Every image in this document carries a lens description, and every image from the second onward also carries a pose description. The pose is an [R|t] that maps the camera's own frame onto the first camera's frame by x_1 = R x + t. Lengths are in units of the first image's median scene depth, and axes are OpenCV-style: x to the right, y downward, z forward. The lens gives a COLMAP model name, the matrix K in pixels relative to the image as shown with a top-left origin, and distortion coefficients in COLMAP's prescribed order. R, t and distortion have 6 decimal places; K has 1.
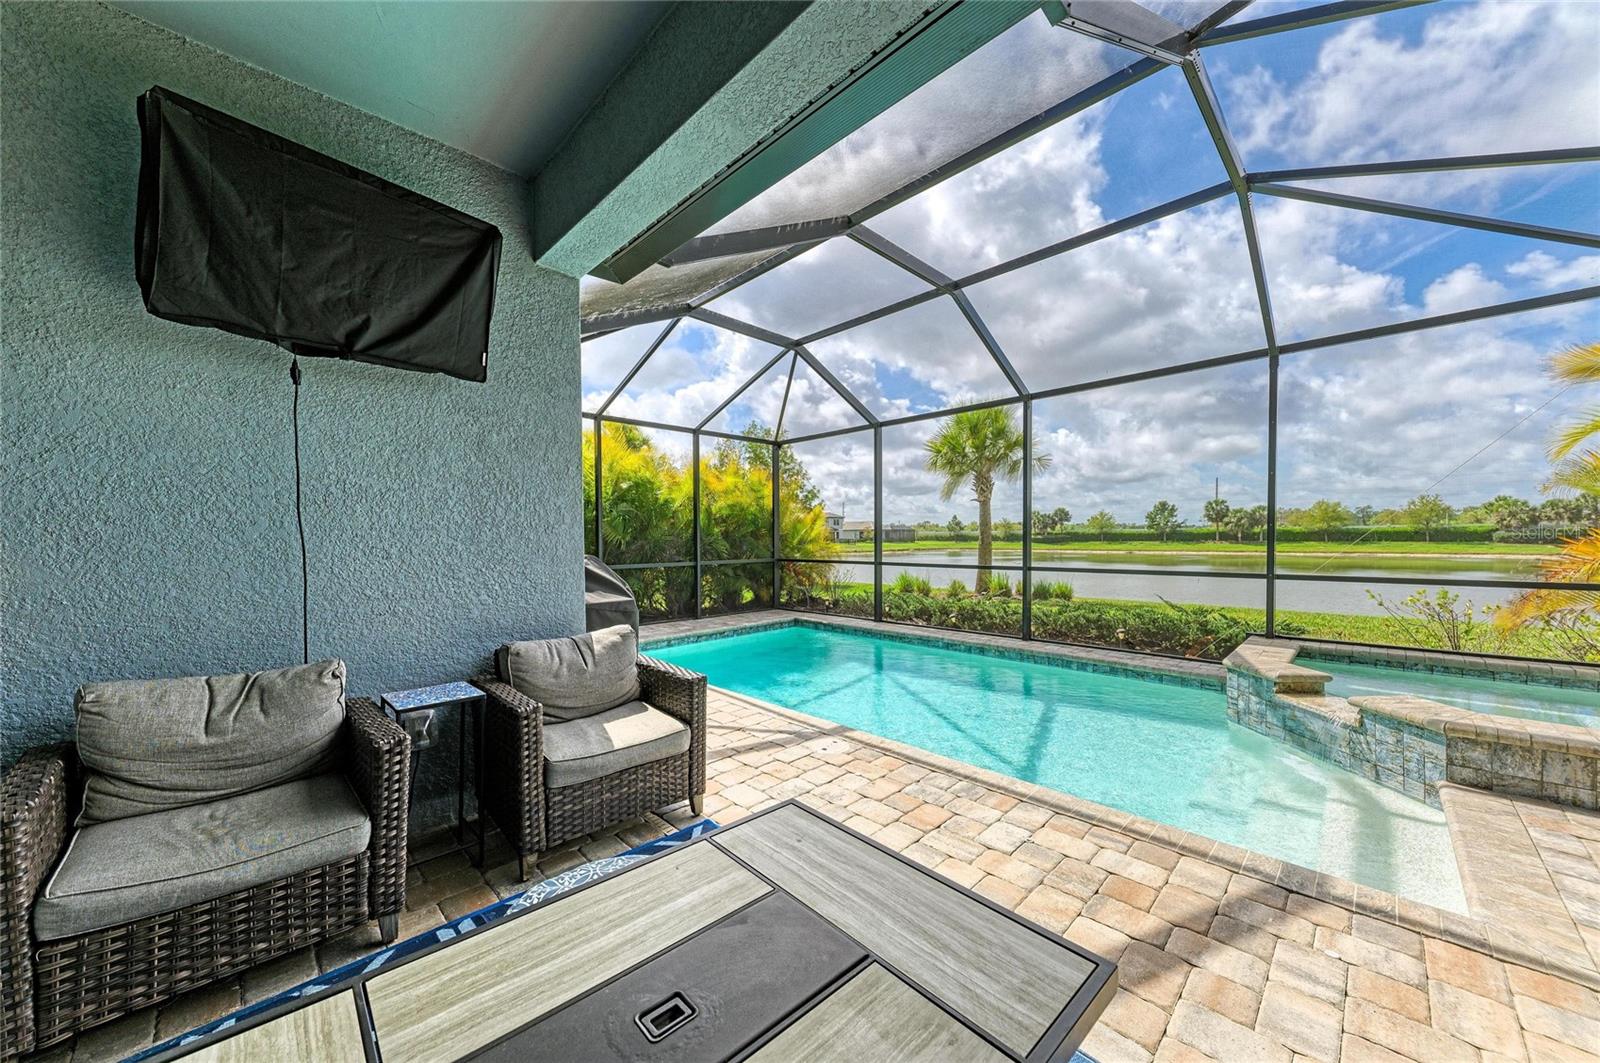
lens RADIAL K [[570.2, 0, 804.0], [0, 570.2, 539.7], [0, 0, 1]] dist [0.009192, -0.003352]
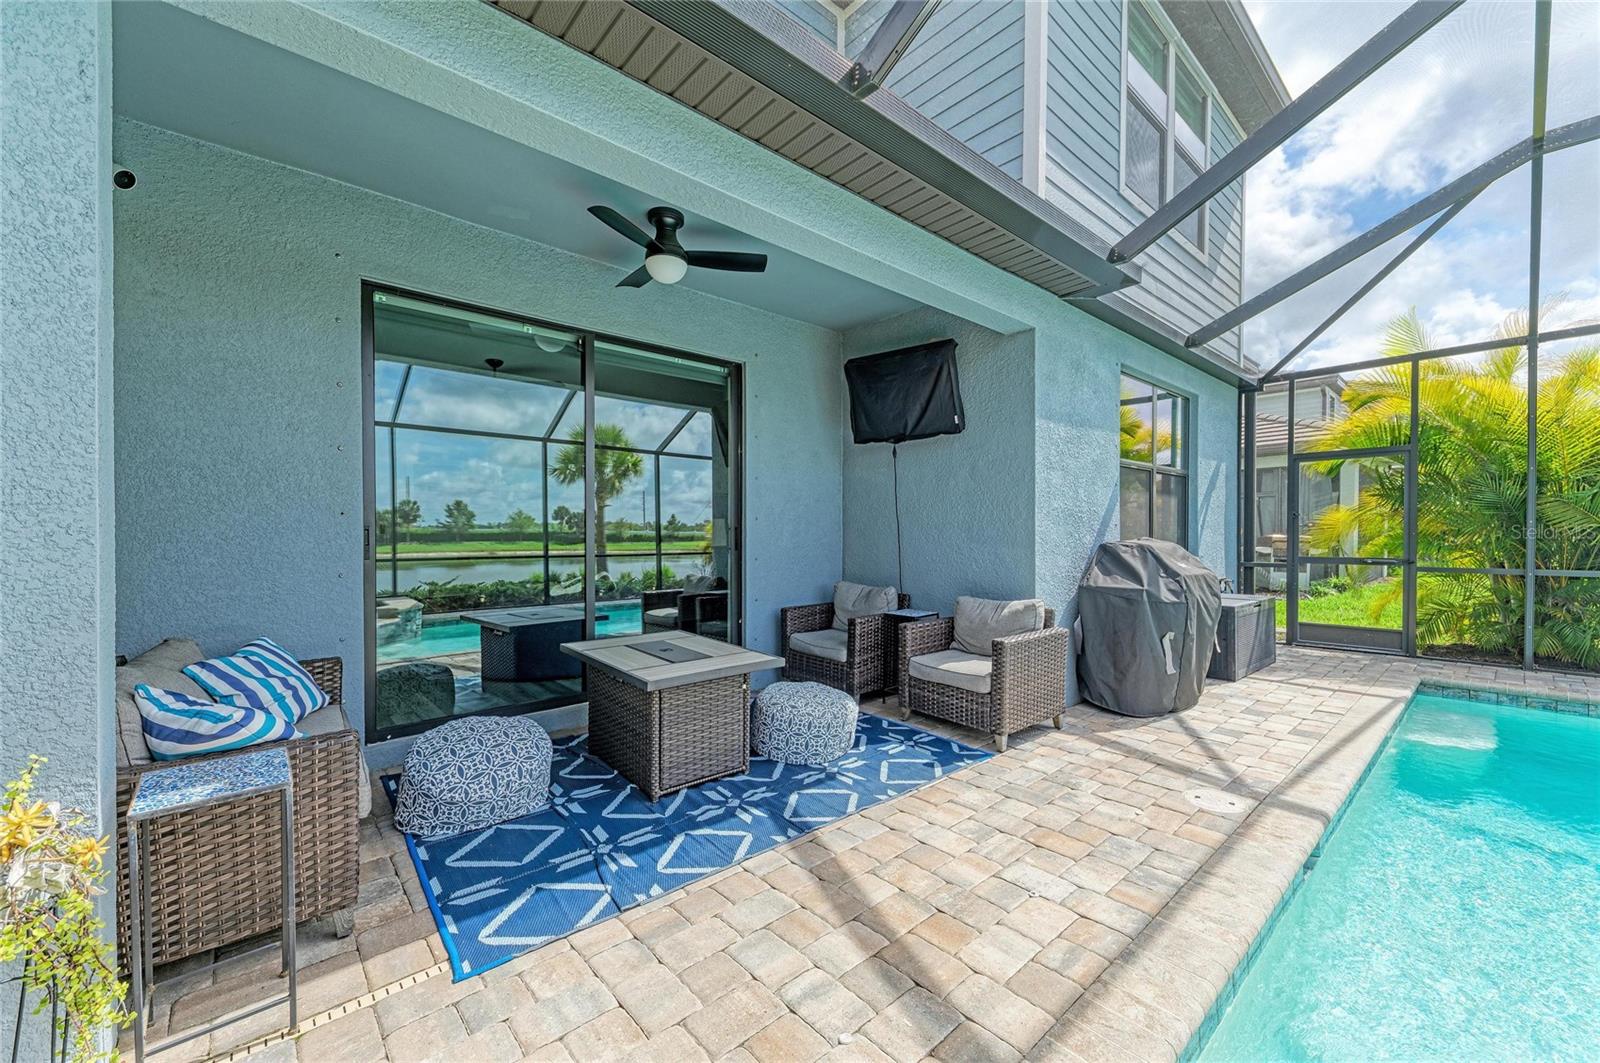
lens RADIAL K [[620.7, 0, 805.2], [0, 620.7, 528.8], [0, 0, 1]] dist [0.018993, -0.006217]
pose [[-0.055364, -0.001818, -0.998465, 0.596201], [0.002991, 0.999994, -0.001987, -0.000811], [0.998462, -0.003096, -0.055358, 0.326073]]
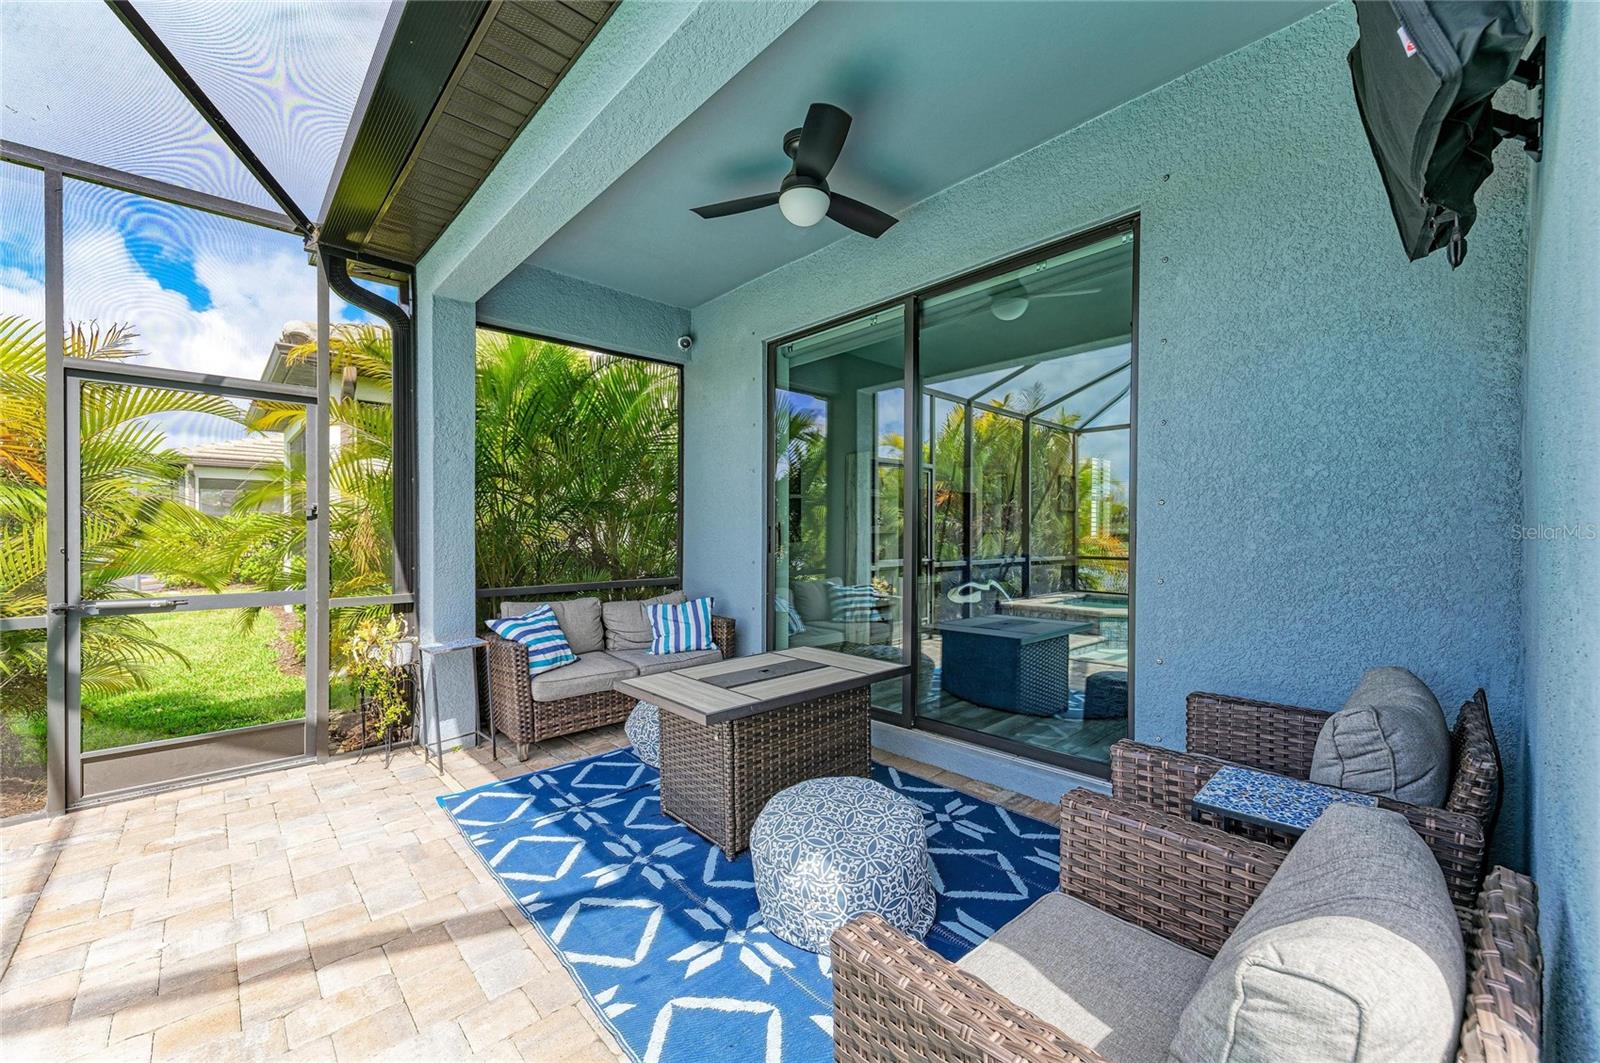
lens RADIAL K [[620.7, 0, 809.8], [0, 620.7, 536.3], [0, 0, 1]] dist [0.018993, -0.006217]
pose [[-0.999806, 0.011393, 0.016053, -0.085518], [0.011558, 0.999881, 0.010241, -0.001982], [-0.015934, 0.010424, -0.999819, 0.688302]]
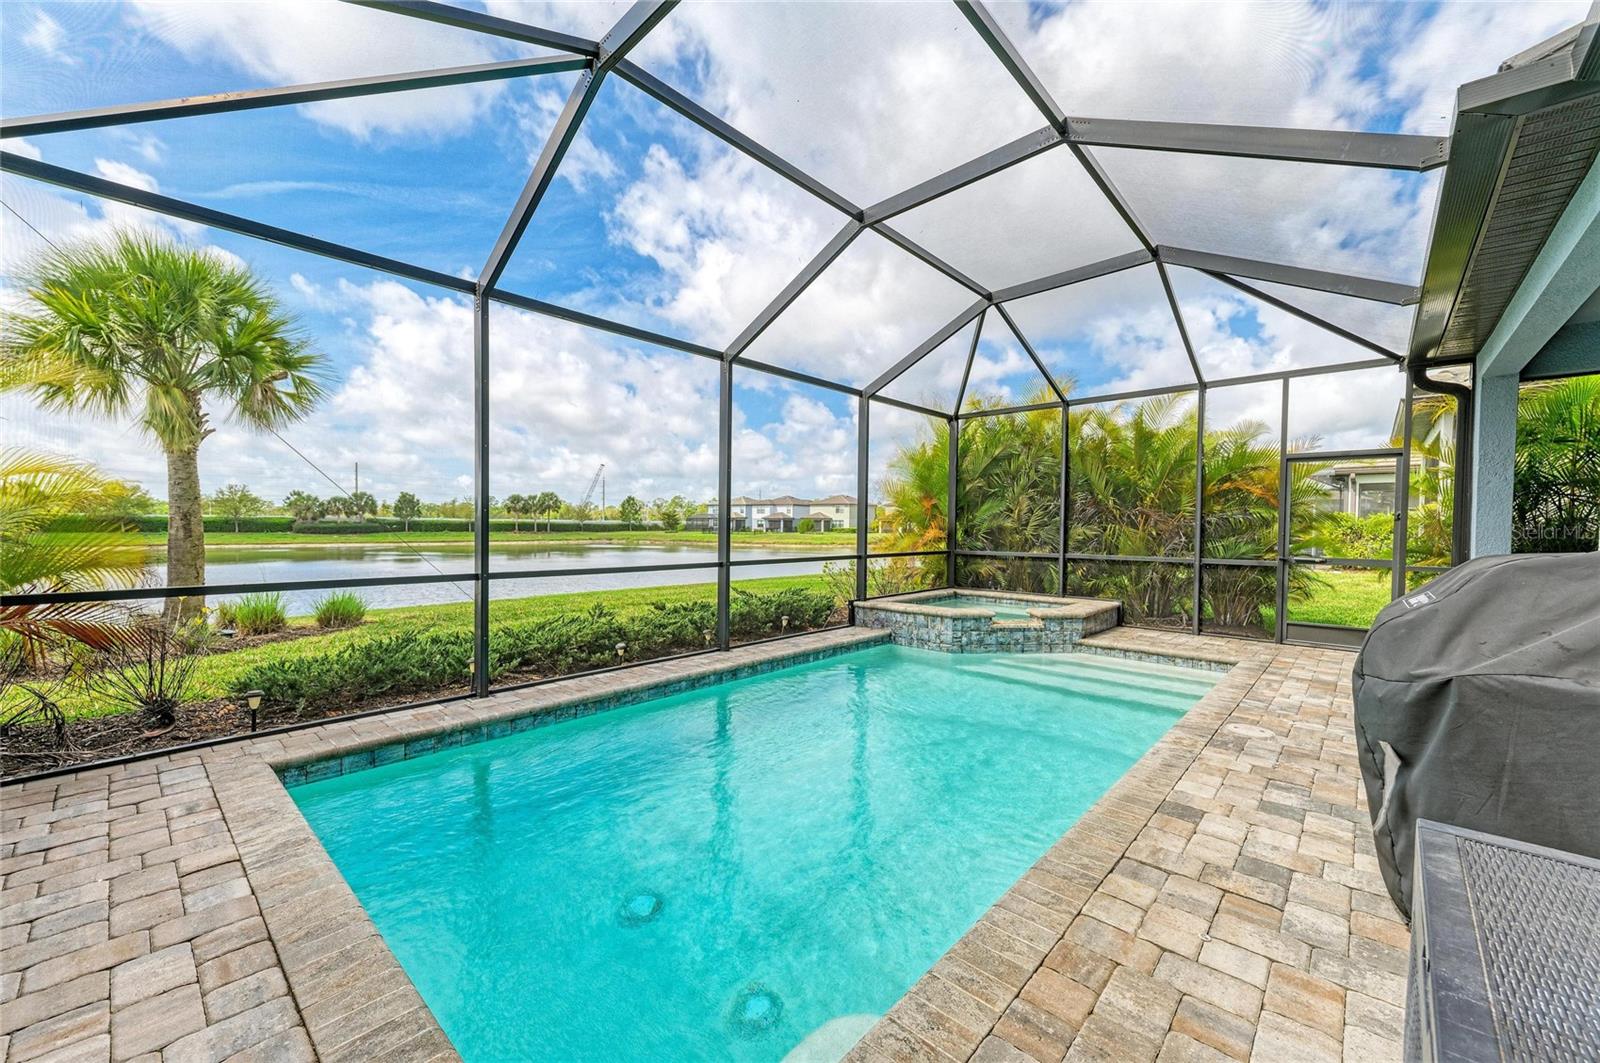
lens RADIAL K [[620.7, 0, 808.0], [0, 620.7, 540.2], [0, 0, 1]] dist [0.018993, -0.006217]
pose [[-0.056706, -0.014141, 0.998291, -0.678484], [-0.002239, 0.999899, 0.014036, 0.003952], [-0.998388, -0.001439, -0.056731, 1.218824]]
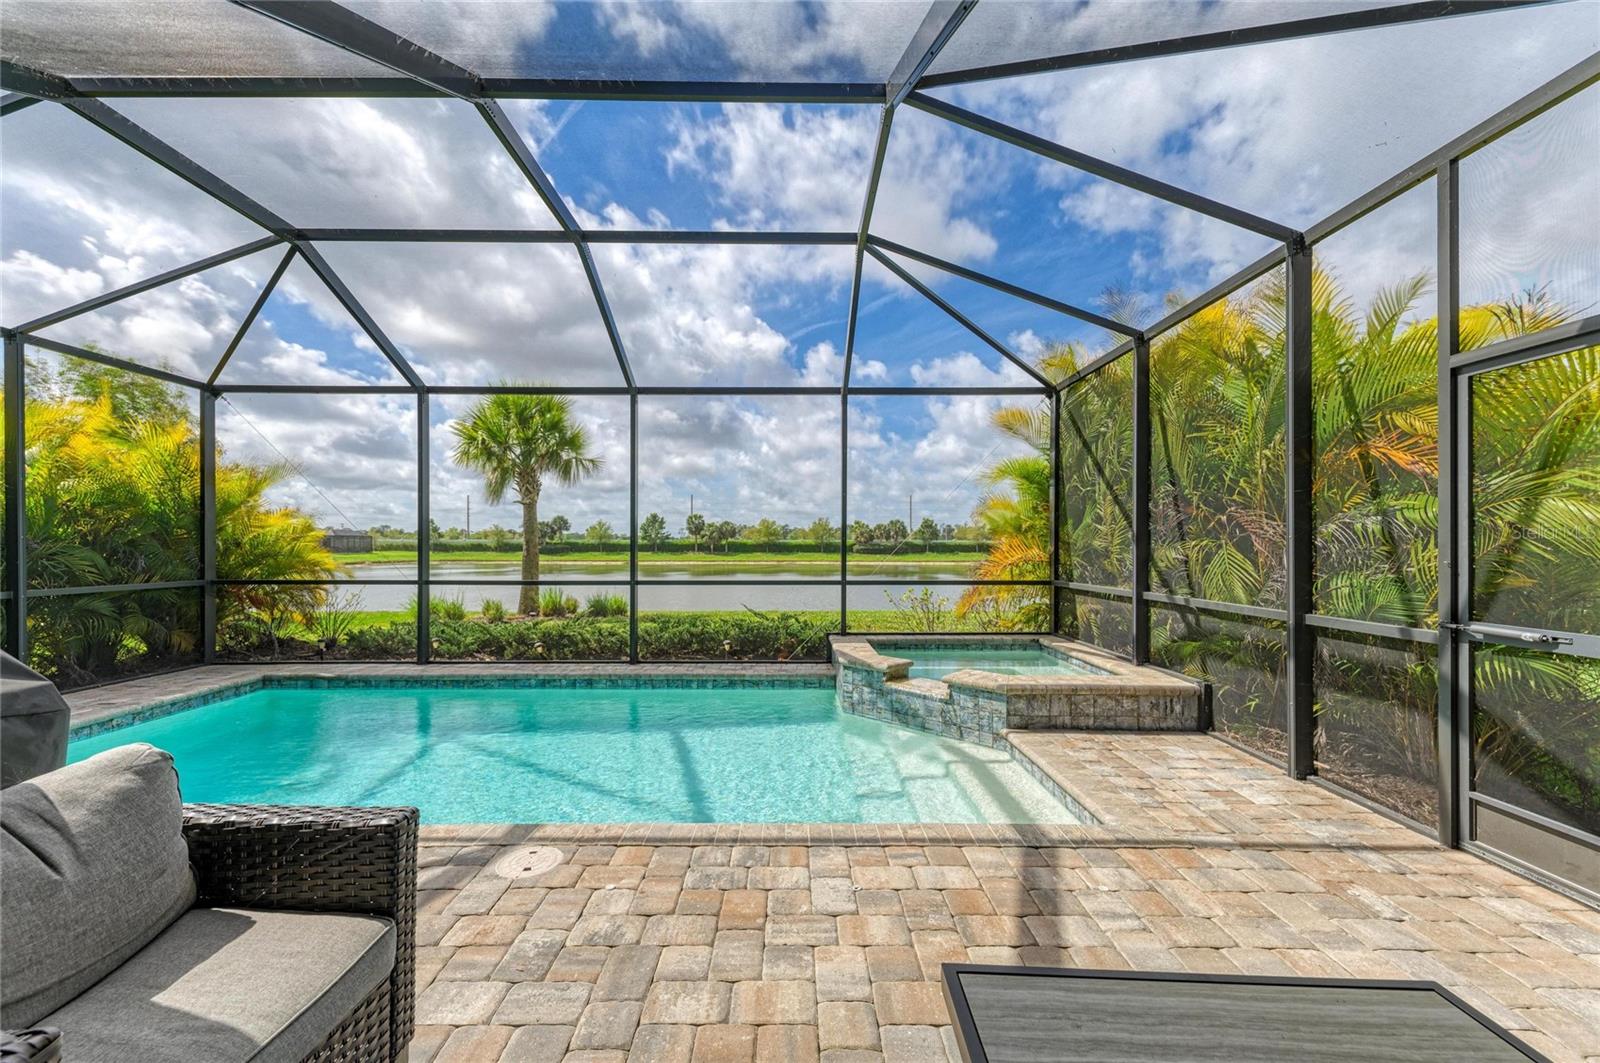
lens RADIAL K [[620.7, 0, 794.7], [0, 620.7, 548.5], [0, 0, 1]] dist [0.018993, -0.006217]
pose [[0.703527, 0.005625, 0.710646, -0.165455], [-0.003824, 0.999984, -0.004129, -0.000419], [-0.710658, 0.000187, 0.703538, 0.172547]]
